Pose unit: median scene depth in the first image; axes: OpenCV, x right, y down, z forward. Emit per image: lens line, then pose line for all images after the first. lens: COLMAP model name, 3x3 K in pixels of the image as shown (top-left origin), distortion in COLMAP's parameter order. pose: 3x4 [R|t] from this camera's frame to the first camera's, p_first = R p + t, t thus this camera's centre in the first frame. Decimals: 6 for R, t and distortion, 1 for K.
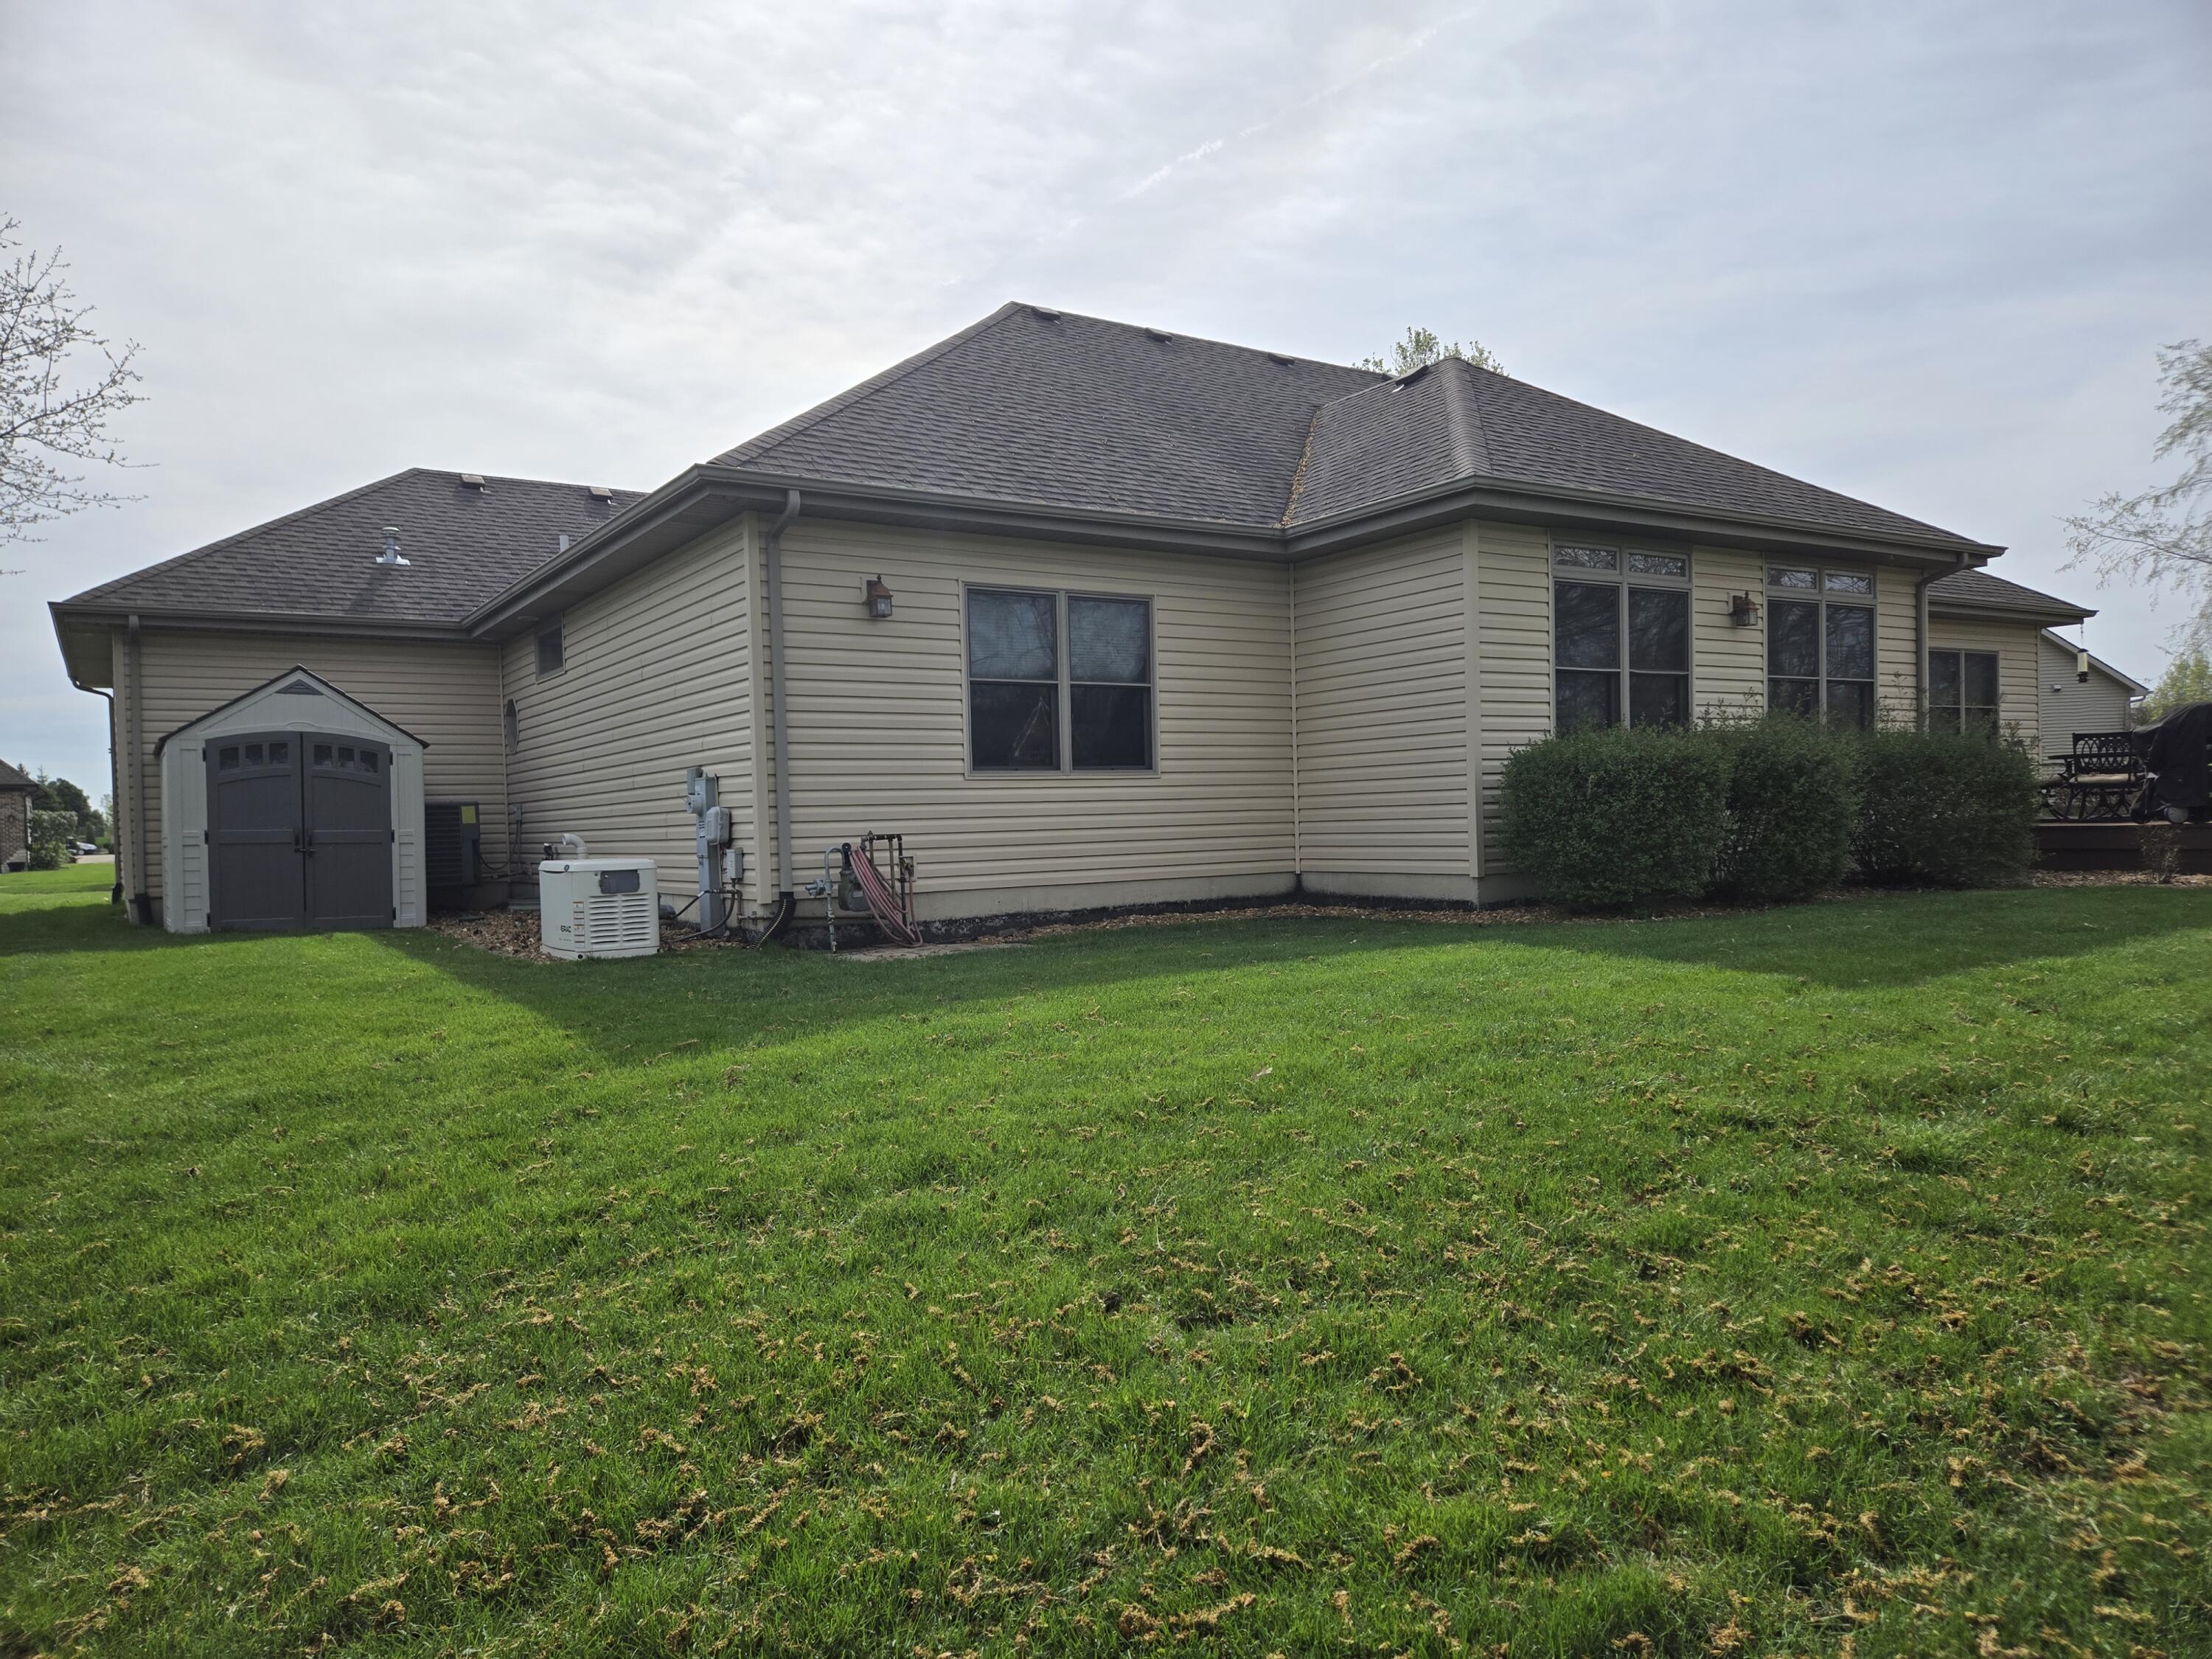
lens RADIAL K [[1486.7, 0, 1145.8], [0, 1486.7, 826.3], [0, 0, 1]] dist [0.109465, -0.135996]
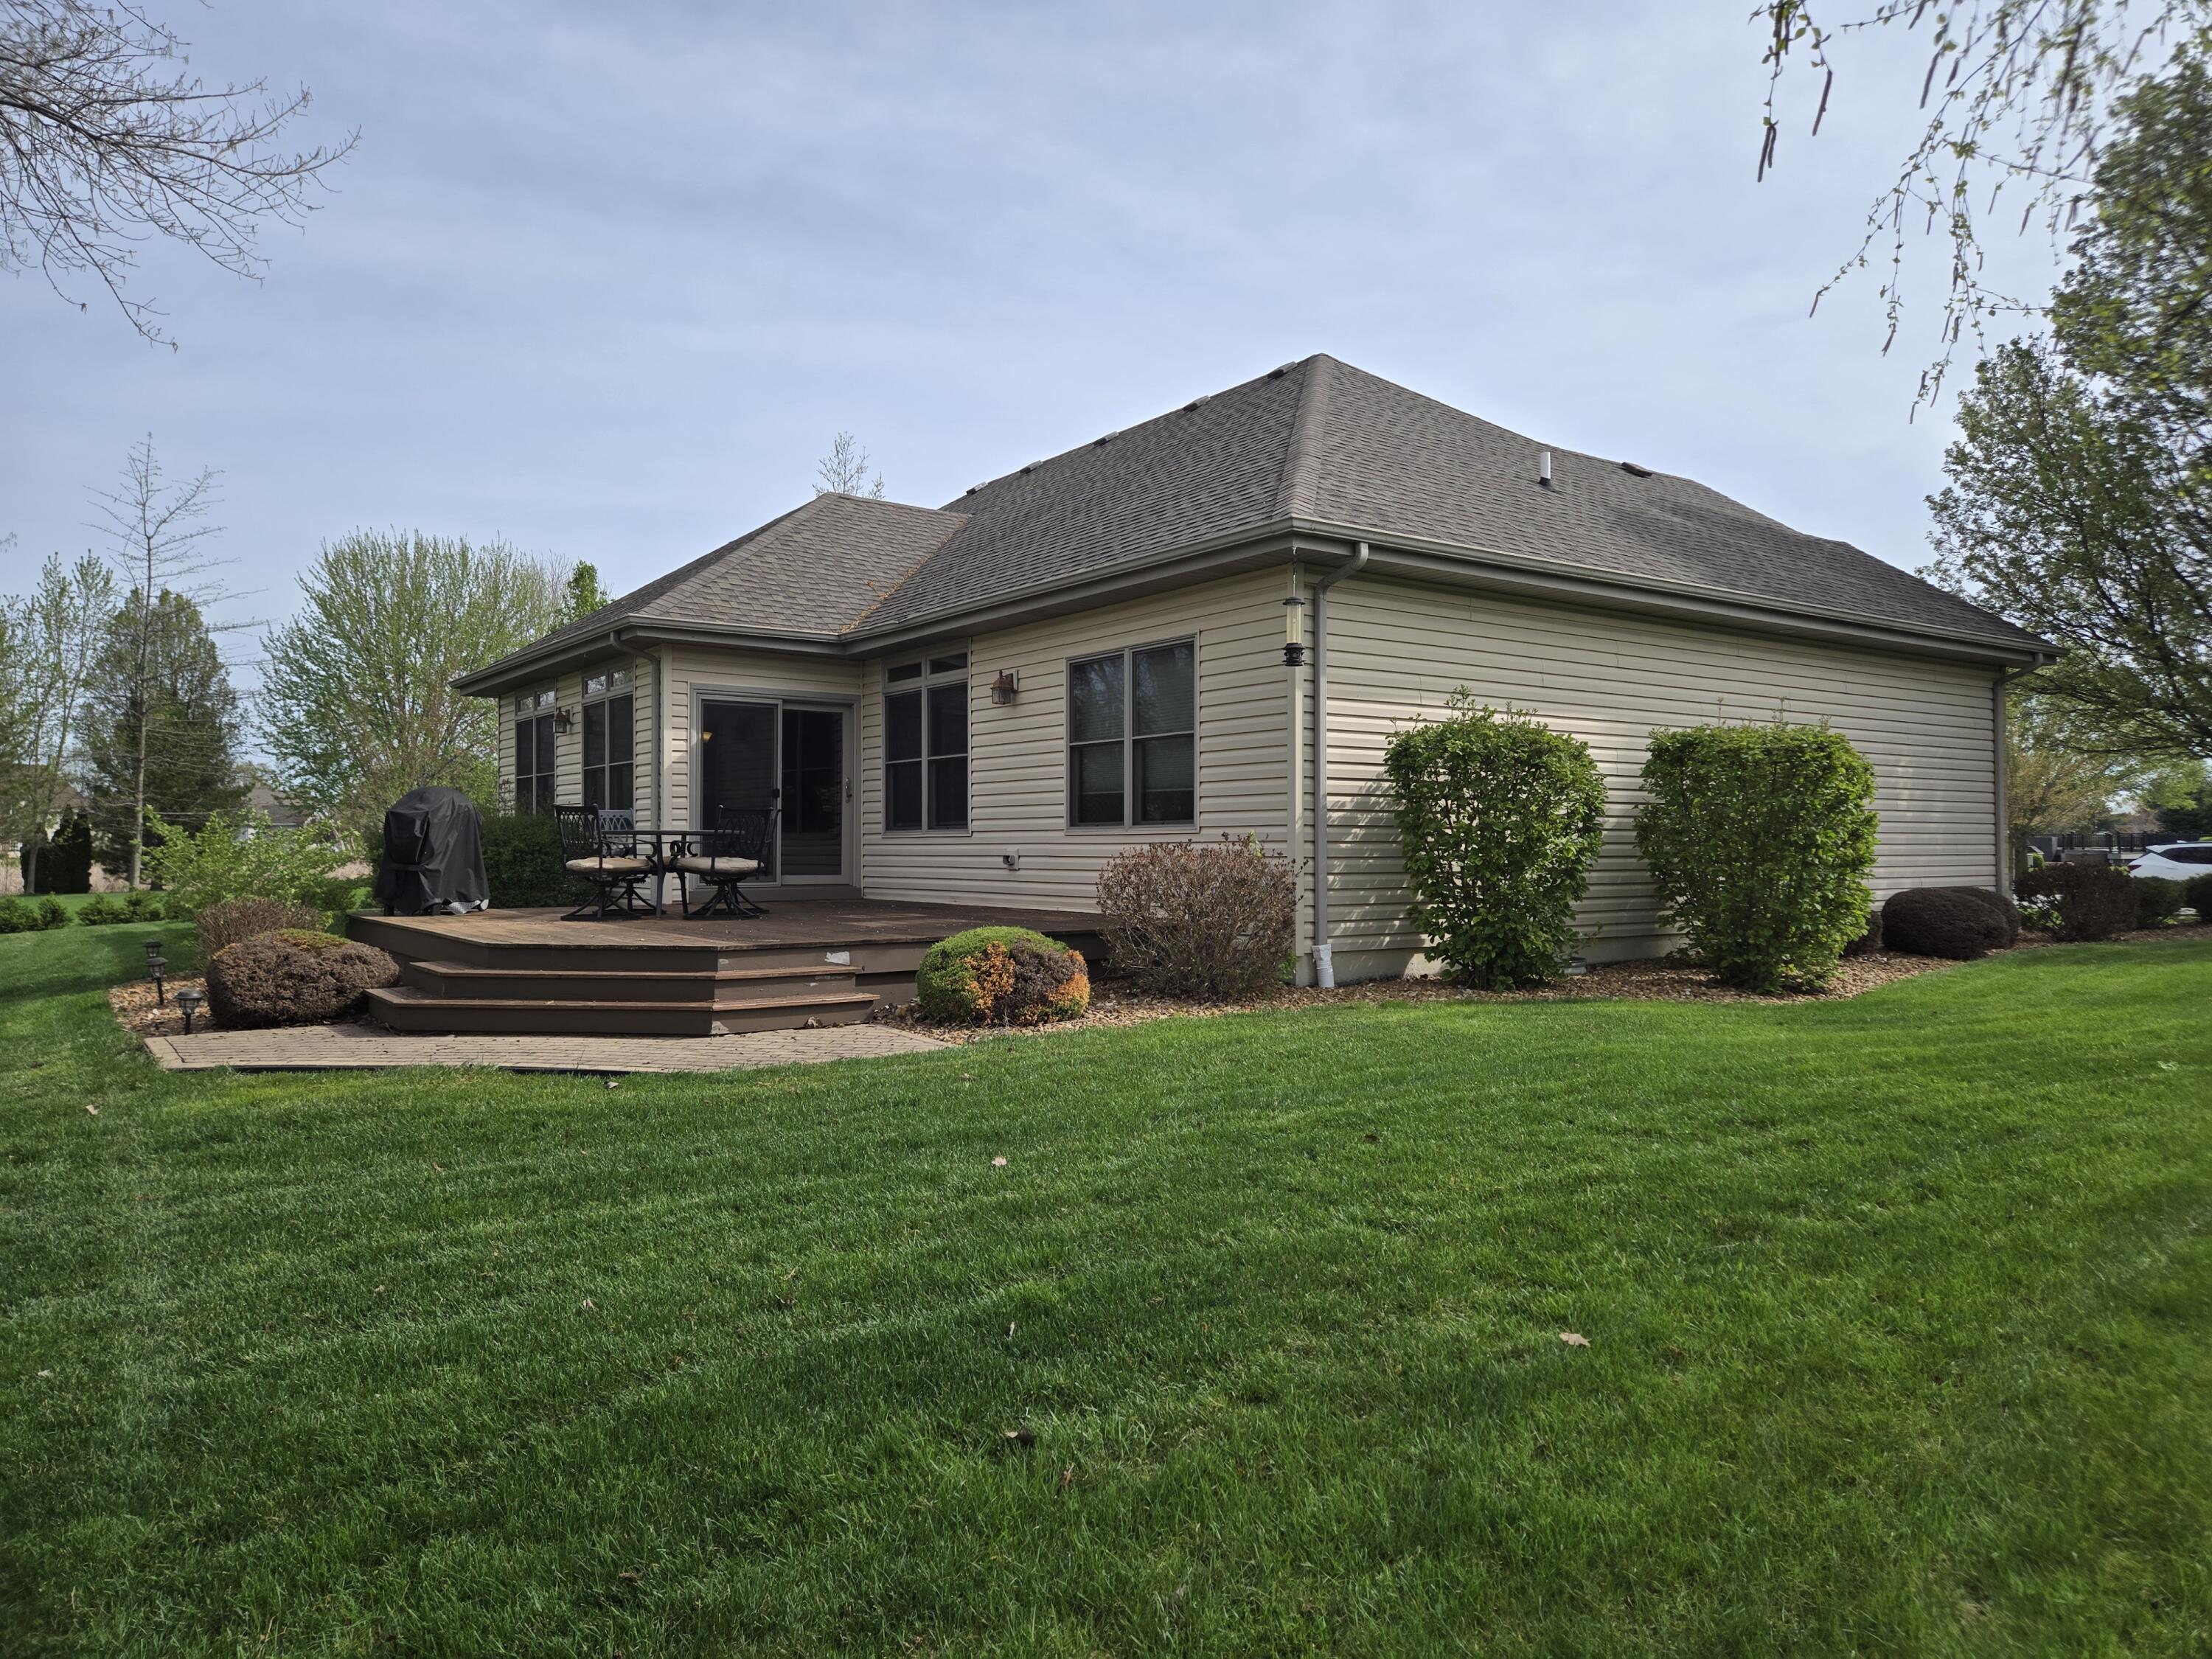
lens RADIAL K [[1486.7, 0, 1145.8], [0, 1486.7, 826.3], [0, 0, 1]] dist [0.109465, -0.135996]
pose [[0.031009, 0.015467, -0.999399, 1.006008], [-0.004725, 0.999871, 0.015328, -0.055196], [0.999508, 0.004247, 0.031078, 1.027818]]
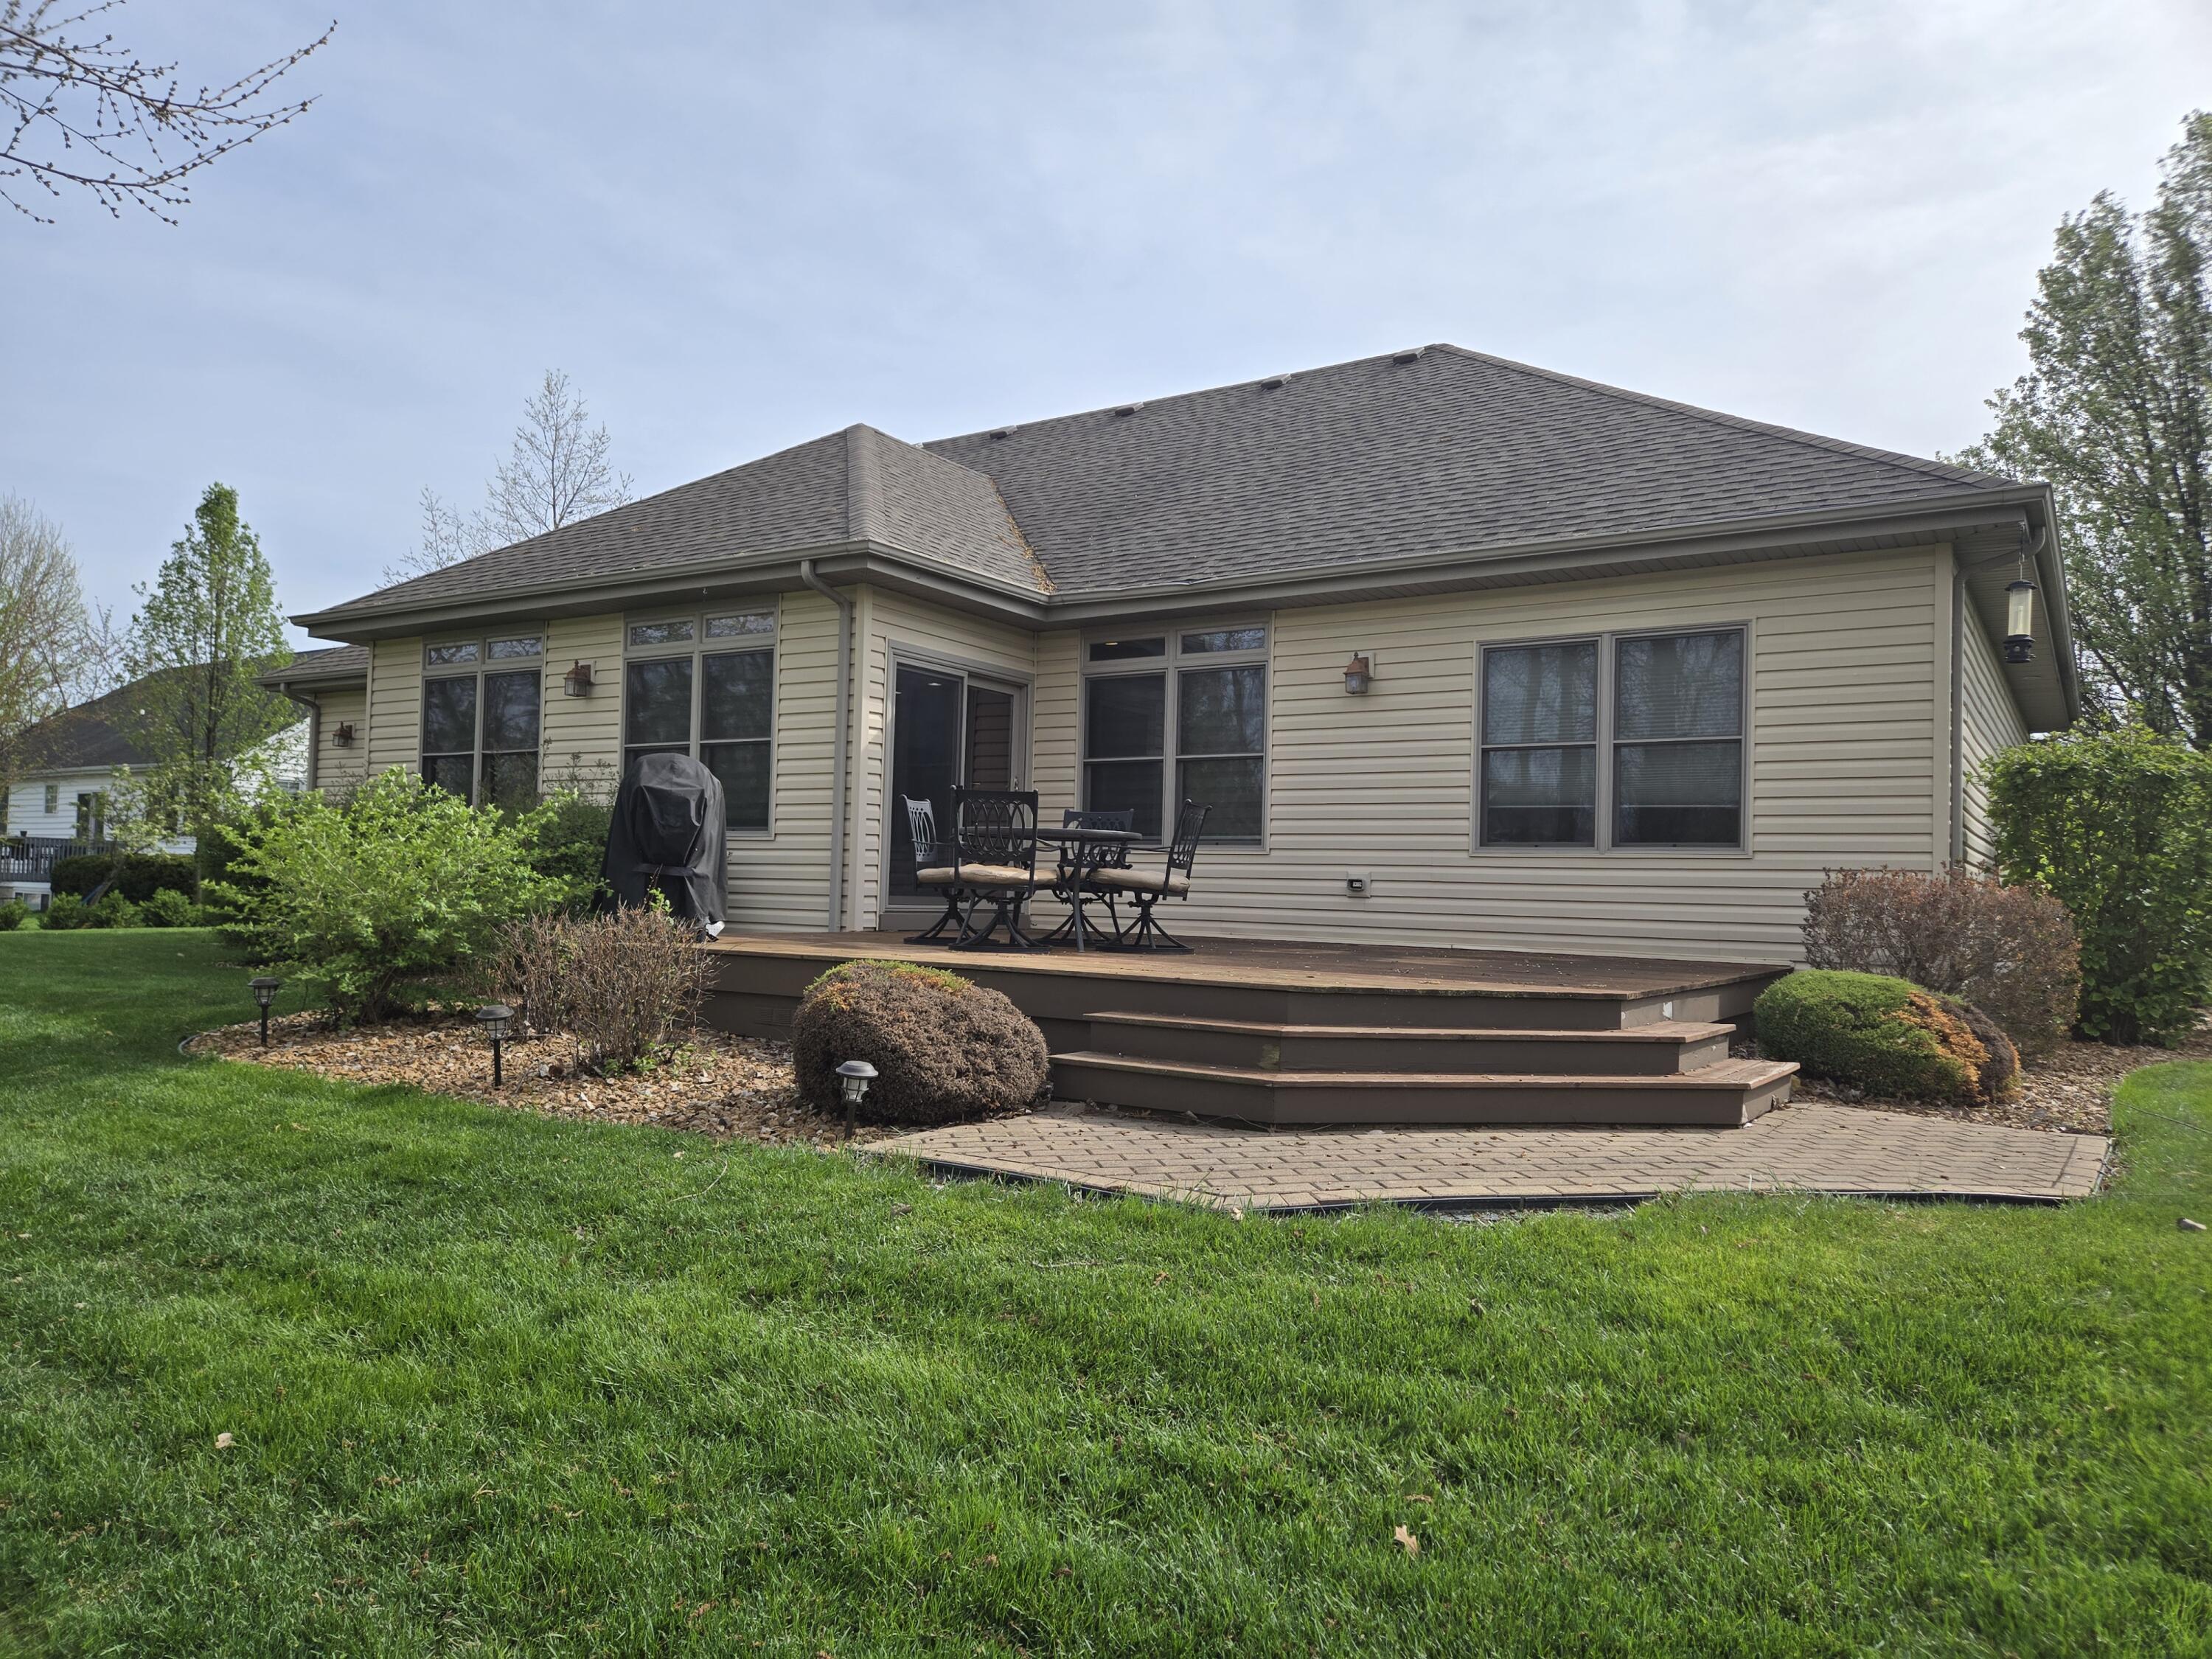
lens RADIAL K [[1486.7, 0, 1145.8], [0, 1486.7, 826.3], [0, 0, 1]] dist [0.109465, -0.135996]
pose [[0.383924, -0.002736, -0.923361, 0.659903], [-0.041896, 0.998914, -0.020380, -0.022307], [0.922414, 0.046510, 0.383392, 0.458388]]
